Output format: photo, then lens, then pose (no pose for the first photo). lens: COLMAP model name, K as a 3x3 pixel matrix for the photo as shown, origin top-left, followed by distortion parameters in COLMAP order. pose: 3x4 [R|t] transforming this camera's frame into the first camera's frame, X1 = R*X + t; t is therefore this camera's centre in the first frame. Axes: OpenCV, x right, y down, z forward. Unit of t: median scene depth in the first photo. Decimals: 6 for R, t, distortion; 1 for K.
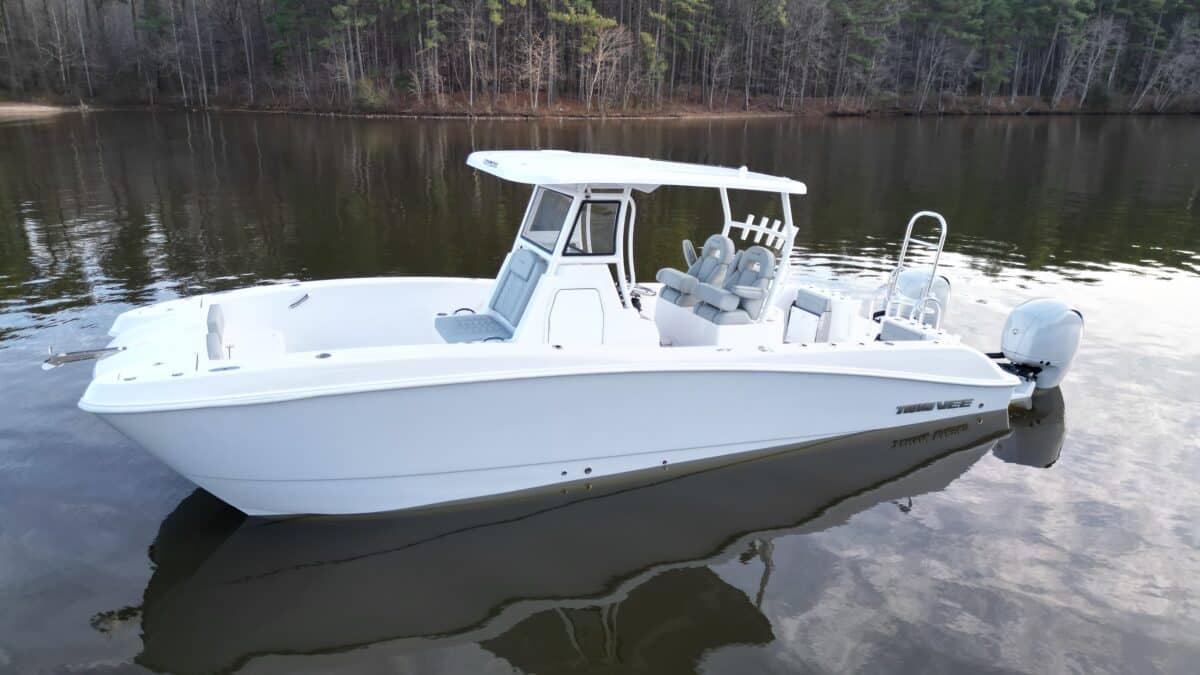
lens RADIAL K [[846.6, 0, 564.5], [0, 846.6, 336.5], [0, 0, 1]] dist [0.100445, -0.121006]
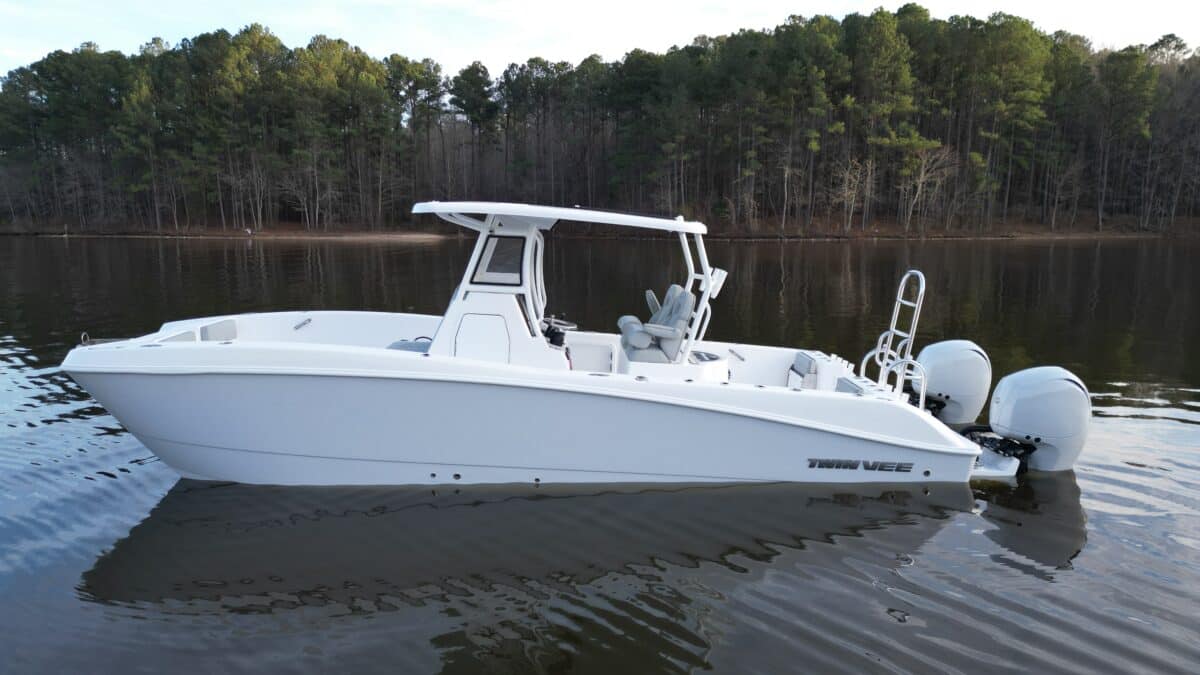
lens RADIAL K [[852.2, 0, 599.7], [0, 852.2, 341.2], [0, 0, 1]] dist [0.046582, -0.040156]
pose [[0.926483, 0.038945, -0.374315, 0.074611], [-0.093628, 0.987211, -0.129031, 0.013852], [0.364503, 0.154591, 0.918281, 0.005057]]
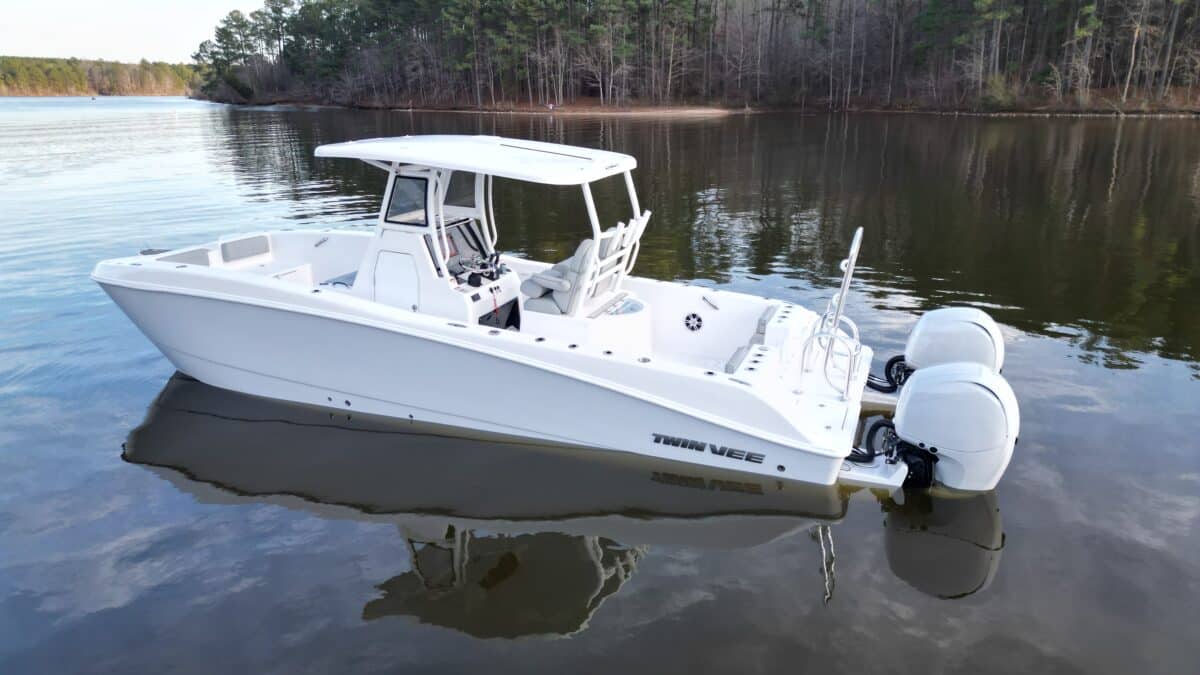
lens RADIAL K [[832.1, 0, 600.0], [0, 832.1, 337.5], [0, 0, 1]] dist [0.092611, -0.103832]
pose [[0.715158, 0.181583, -0.674964, 0.130508], [-0.179236, 0.981018, 0.074011, -0.009974], [0.675591, 0.068048, 0.734130, 0.046164]]
